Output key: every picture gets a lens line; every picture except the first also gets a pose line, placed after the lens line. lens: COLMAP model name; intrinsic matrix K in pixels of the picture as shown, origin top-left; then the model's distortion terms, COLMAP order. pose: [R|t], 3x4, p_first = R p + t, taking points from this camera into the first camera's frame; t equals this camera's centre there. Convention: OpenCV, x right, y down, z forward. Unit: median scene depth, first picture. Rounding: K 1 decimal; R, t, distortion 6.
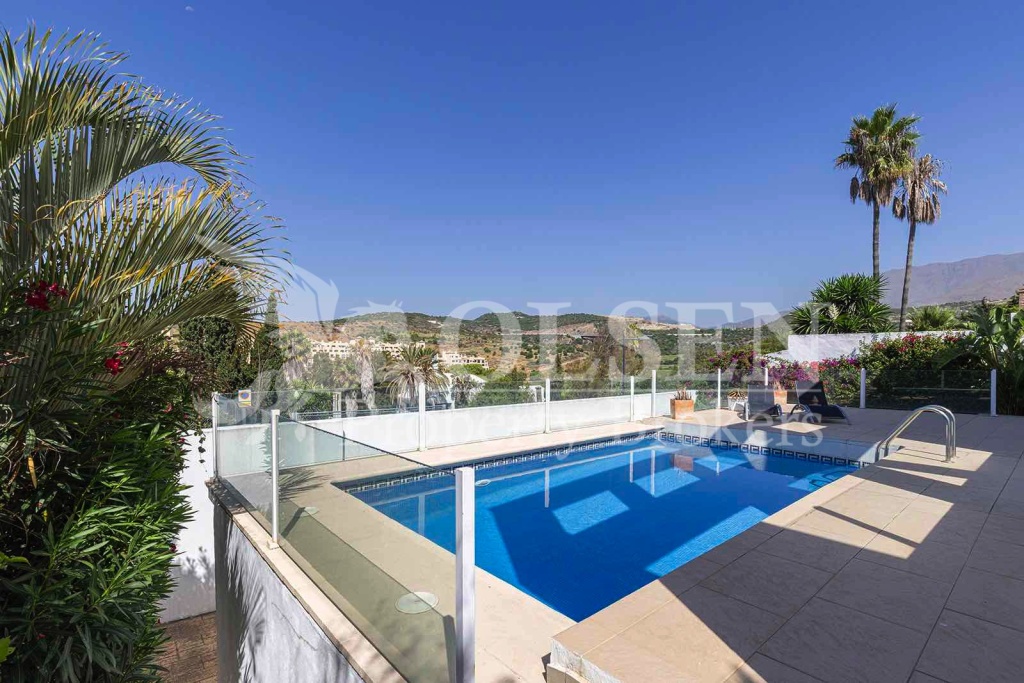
lens RADIAL K [[488.0, 0, 529.6], [0, 488.0, 362.8], [0, 0, 1]] dist [0.003816, 0.000408]
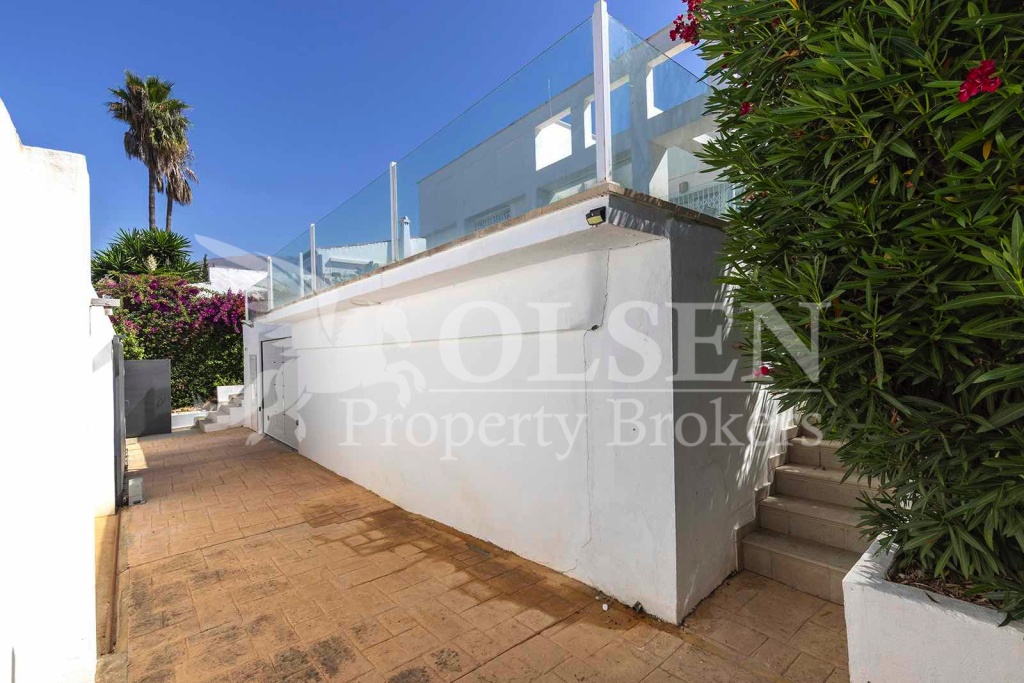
lens RADIAL K [[469.3, 0, 511.4], [0, 469.3, 351.2], [0, 0, 1]] dist [0.002208, 0.001075]
pose [[0.051885, -0.000407, 0.998653, -0.542718], [0.024791, 0.999692, -0.000880, 0.177856], [-0.998345, 0.024803, 0.051879, 0.468319]]
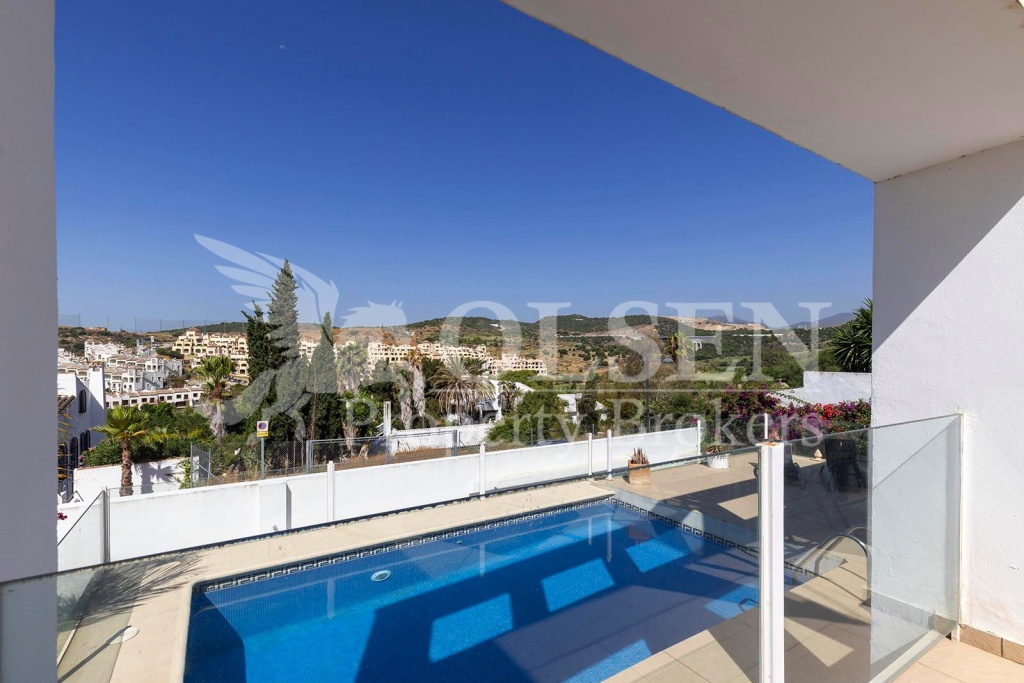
lens RADIAL K [[469.3, 0, 513.5], [0, 469.3, 367.0], [0, 0, 1]] dist [0.002208, 0.001075]
pose [[0.987055, 0.006134, -0.160265, 0.171724], [-0.004825, 0.999952, 0.008555, -0.091767], [0.160310, -0.007671, 0.987037, 0.050649]]
